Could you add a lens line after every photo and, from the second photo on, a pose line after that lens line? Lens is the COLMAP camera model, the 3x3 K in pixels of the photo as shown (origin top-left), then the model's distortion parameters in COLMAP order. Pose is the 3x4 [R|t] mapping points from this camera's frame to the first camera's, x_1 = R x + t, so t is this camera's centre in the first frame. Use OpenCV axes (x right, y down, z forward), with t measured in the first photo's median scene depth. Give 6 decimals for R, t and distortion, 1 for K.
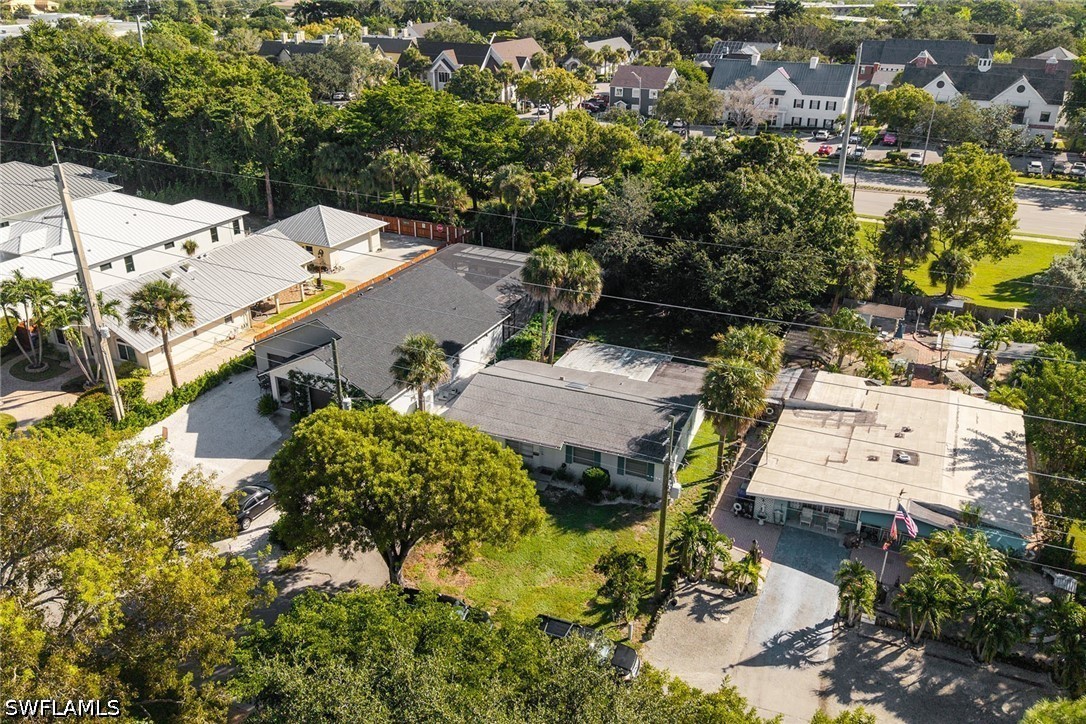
lens RADIAL K [[855.8, 0, 540.1], [0, 855.8, 377.7], [0, 0, 1]] dist [0.078839, -0.103684]
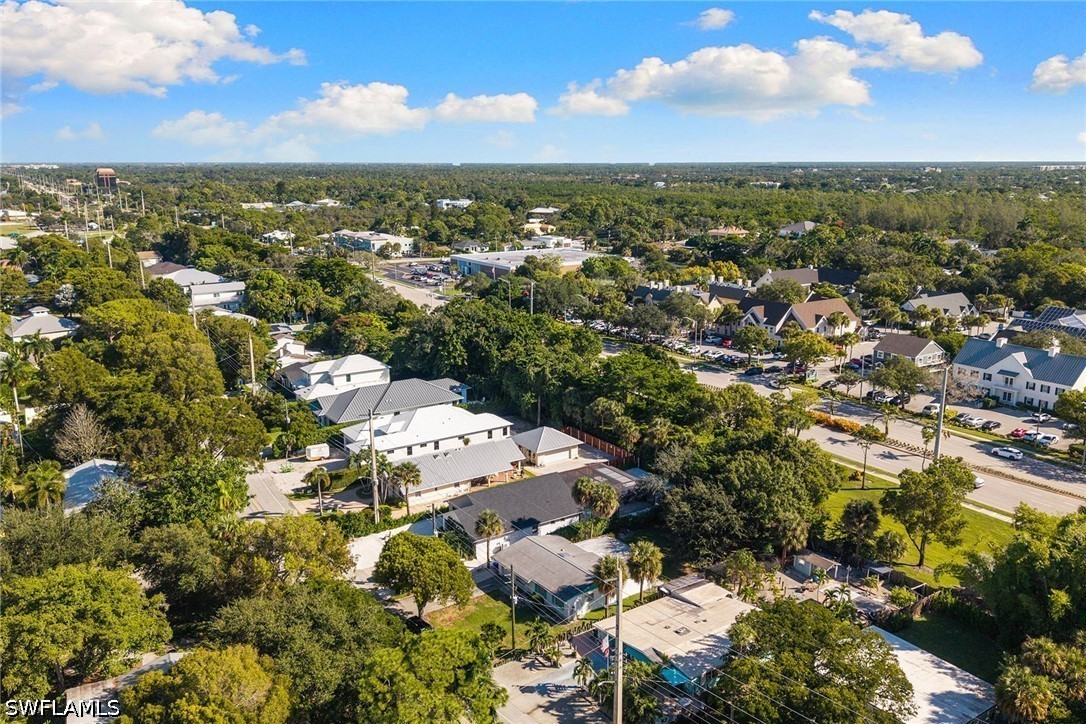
lens RADIAL K [[855.8, 0, 540.1], [0, 855.8, 377.7], [0, 0, 1]] dist [0.078839, -0.103684]
pose [[0.856992, 0.119879, -0.501191, 0.552193], [-0.217802, 0.965690, -0.141440, -0.054151], [0.467040, 0.230373, 0.853699, -0.441074]]
